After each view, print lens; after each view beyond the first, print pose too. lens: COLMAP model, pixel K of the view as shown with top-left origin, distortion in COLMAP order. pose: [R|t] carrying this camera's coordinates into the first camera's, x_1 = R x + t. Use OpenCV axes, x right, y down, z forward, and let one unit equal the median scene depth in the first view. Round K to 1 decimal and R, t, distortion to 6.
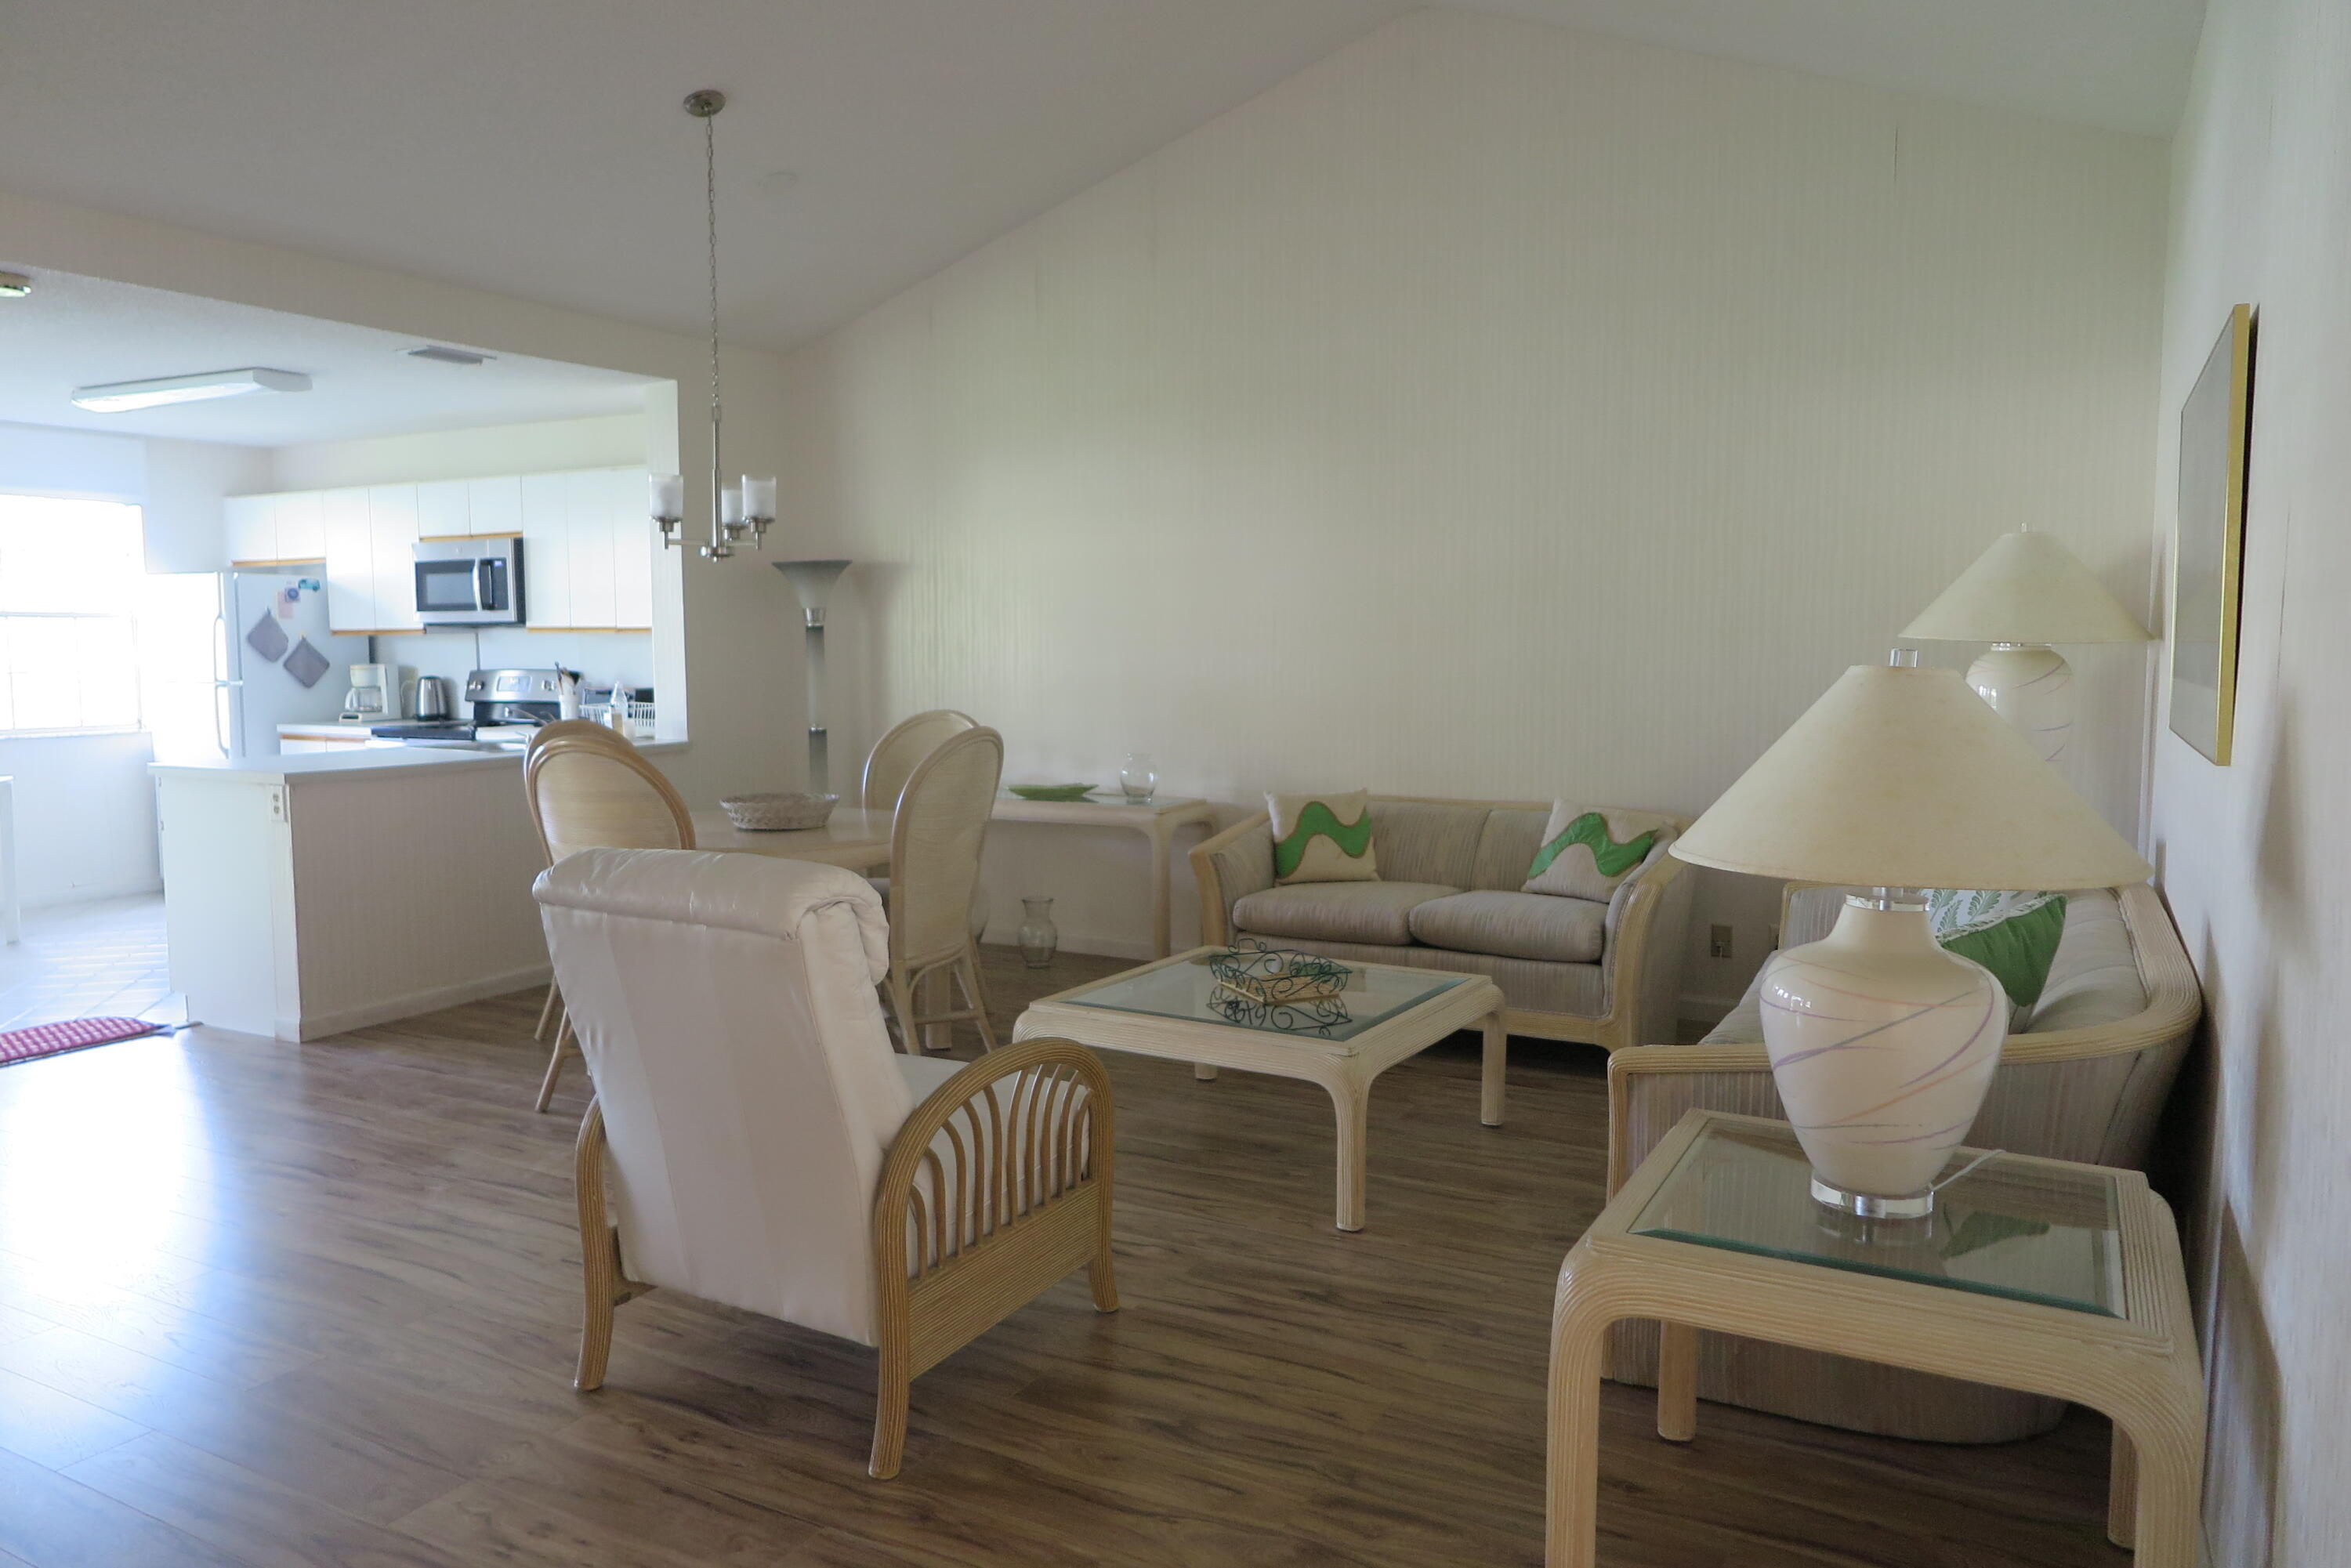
lens RADIAL K [[1625.6, 0, 1175.5], [0, 1625.6, 784.0], [0, 0, 1]] dist [0.001709, -0.000267]
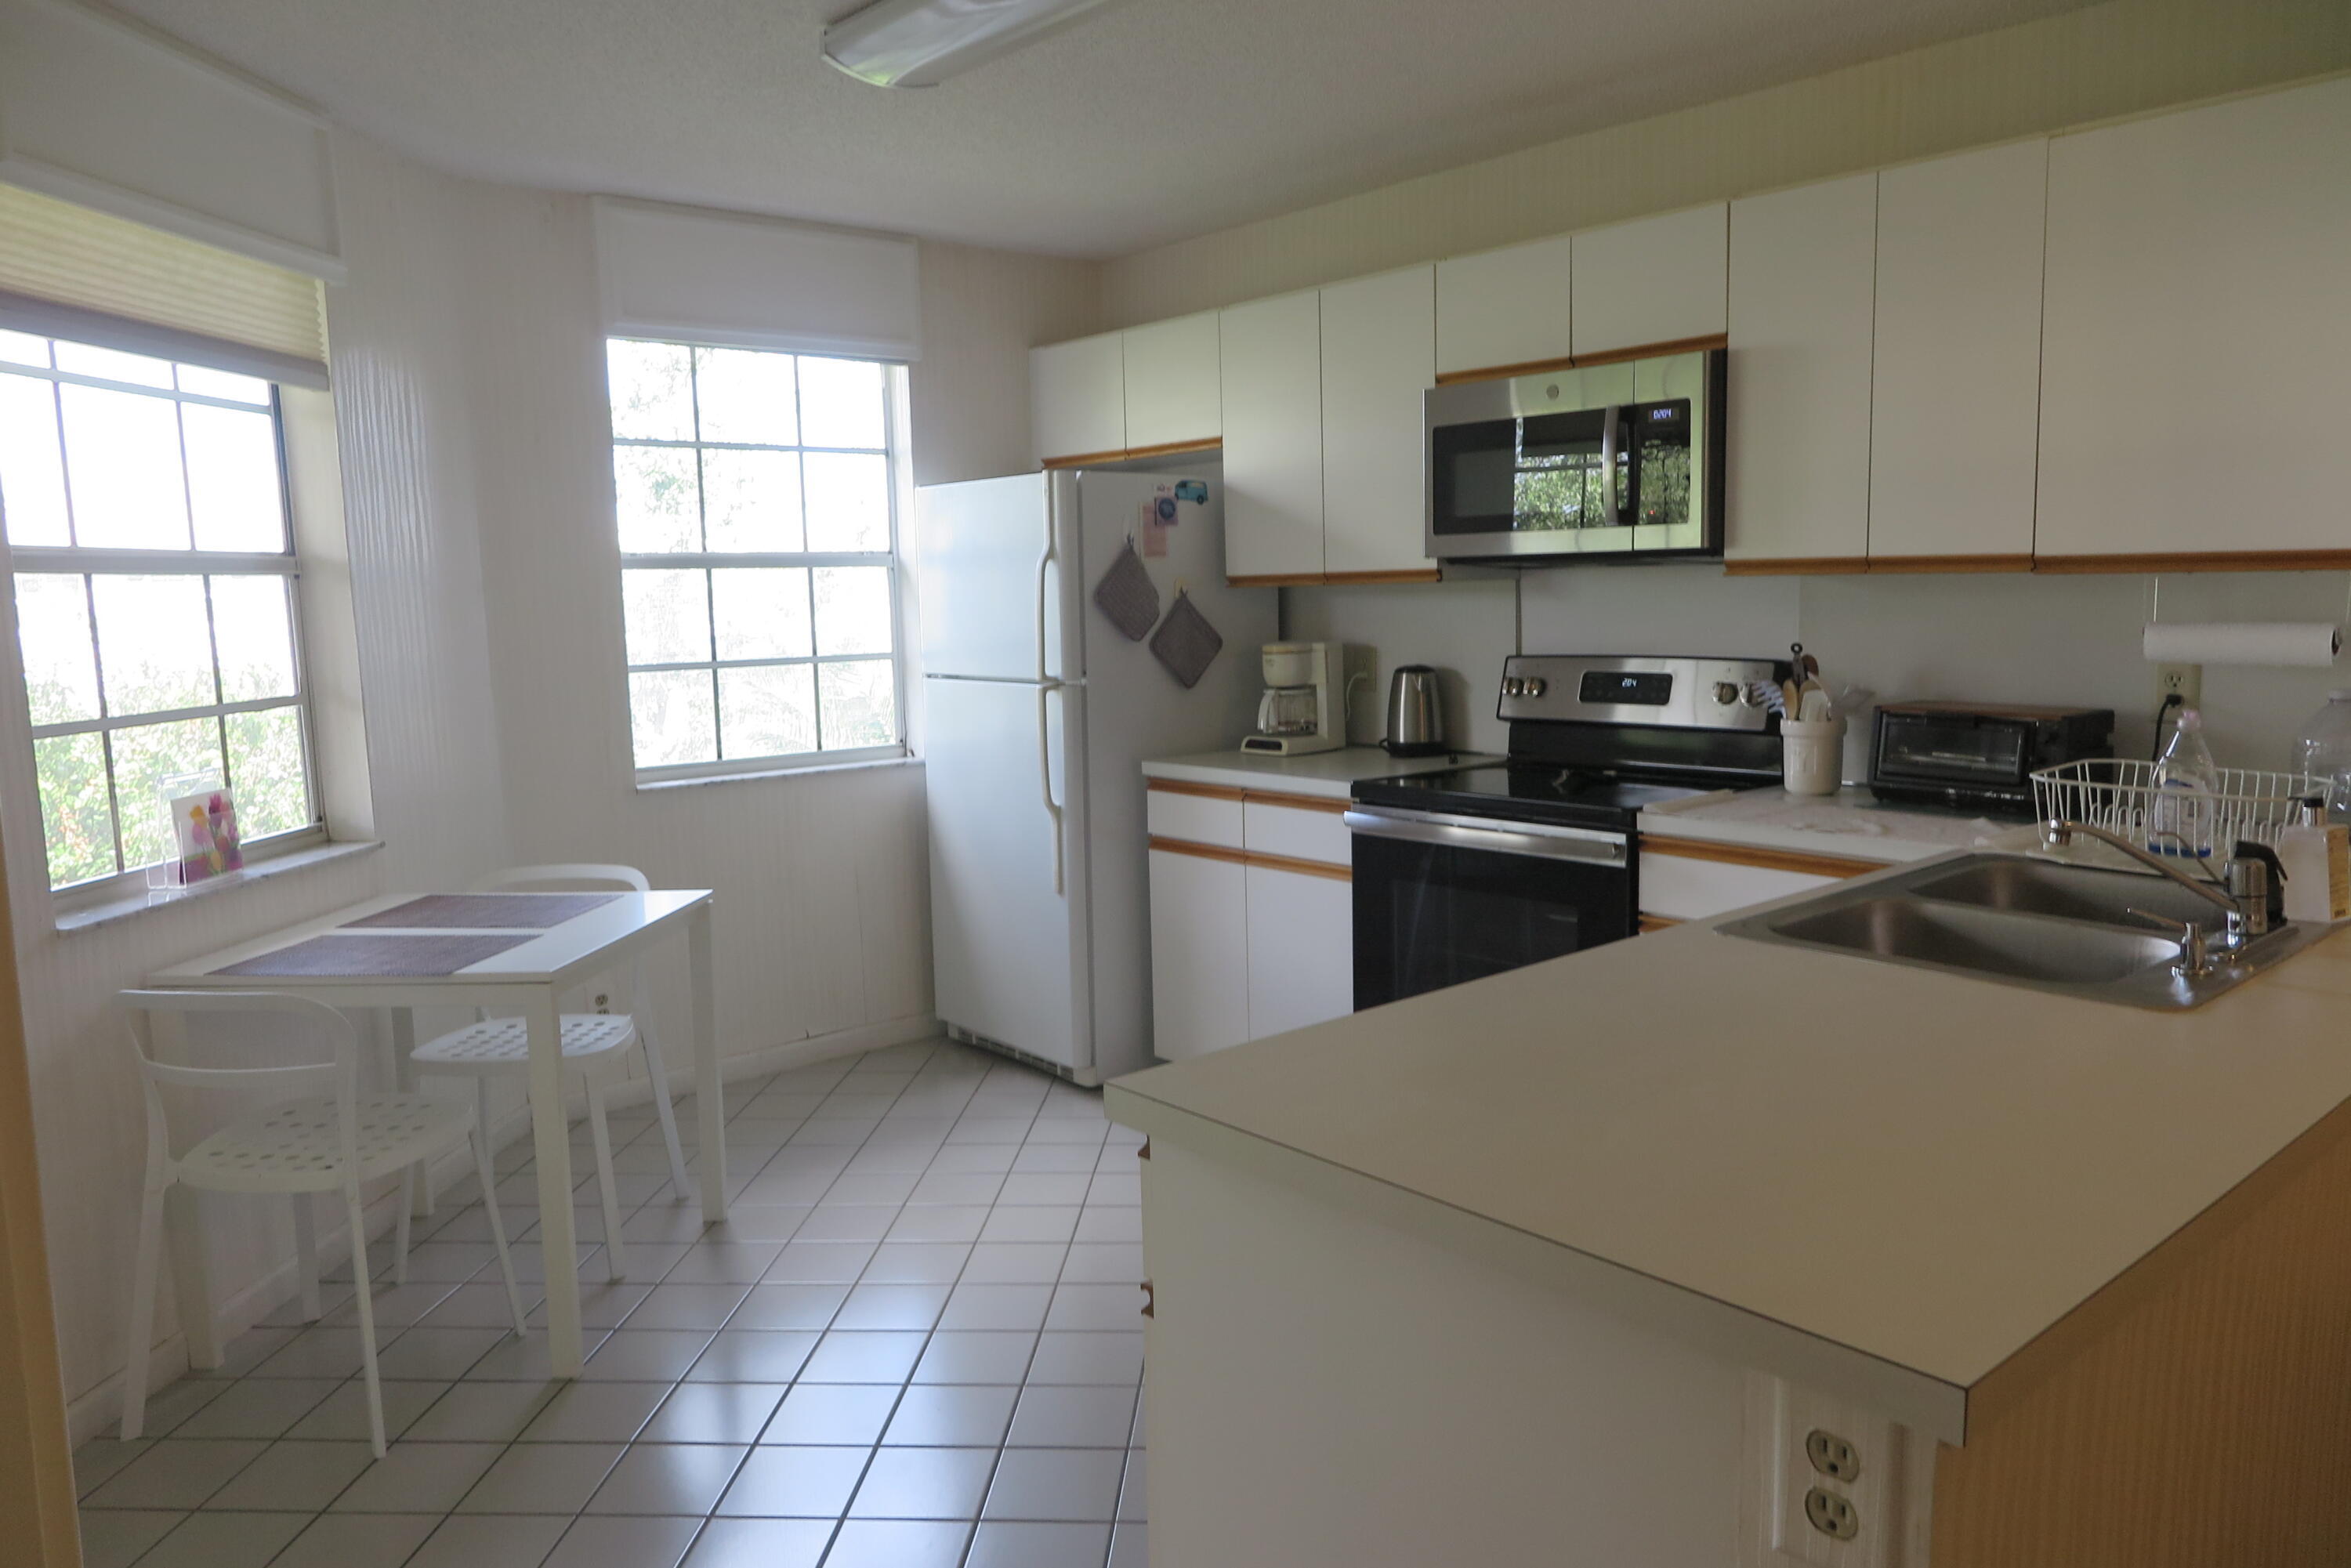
lens RADIAL K [[1625.6, 0, 1175.5], [0, 1625.6, 784.0], [0, 0, 1]] dist [0.001709, -0.000267]
pose [[0.937972, 0.025181, -0.345796, -0.356950], [-0.012659, 0.999181, 0.038424, -0.048581], [0.346480, -0.031663, 0.937523, 0.507210]]
